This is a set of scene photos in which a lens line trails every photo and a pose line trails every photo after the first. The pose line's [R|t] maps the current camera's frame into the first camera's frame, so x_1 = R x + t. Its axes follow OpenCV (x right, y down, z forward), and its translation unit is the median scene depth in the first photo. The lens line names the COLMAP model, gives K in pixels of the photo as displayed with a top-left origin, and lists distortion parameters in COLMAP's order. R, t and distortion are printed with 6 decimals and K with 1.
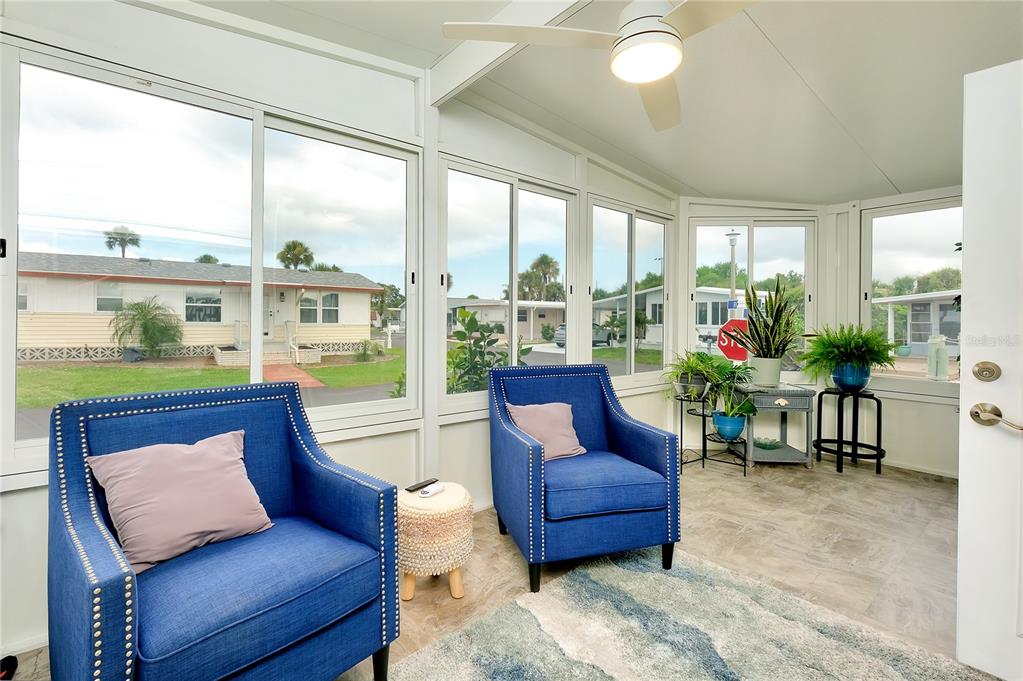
lens RADIAL K [[460.7, 0, 503.0], [0, 460.7, 327.3], [0, 0, 1]] dist [-0.006502, 0.001546]
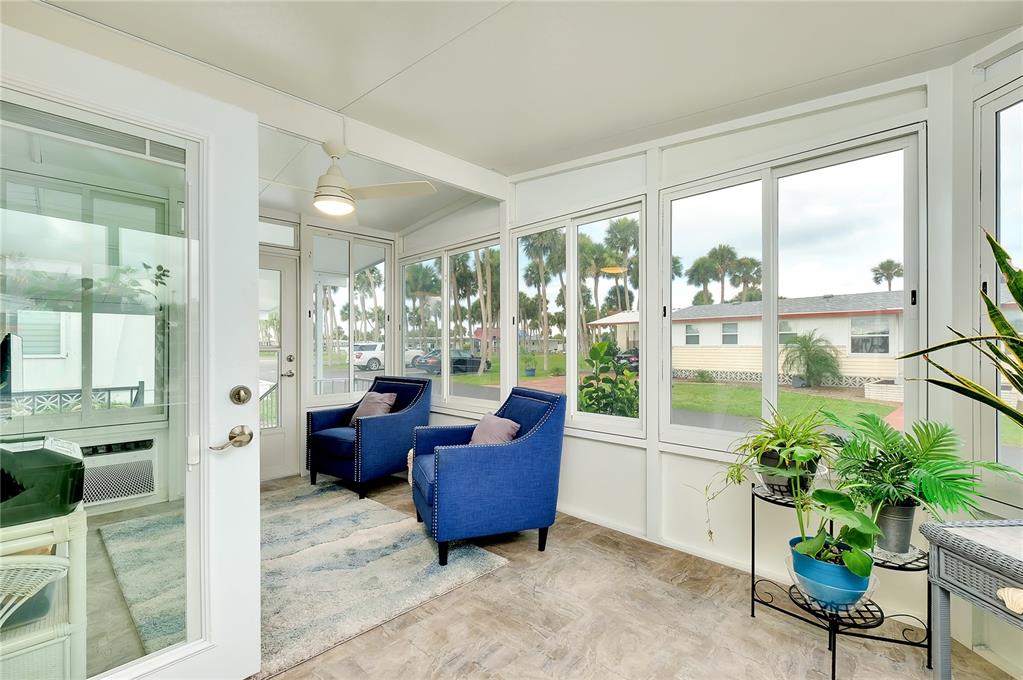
lens RADIAL K [[460.7, 0, 516.0], [0, 460.7, 343.5], [0, 0, 1]] dist [-0.006502, 0.001546]
pose [[0.097735, -0.018232, -0.995045, 0.257757], [-0.016650, 0.999662, -0.019952, 0.000015], [0.995073, 0.018517, 0.097398, 0.180336]]
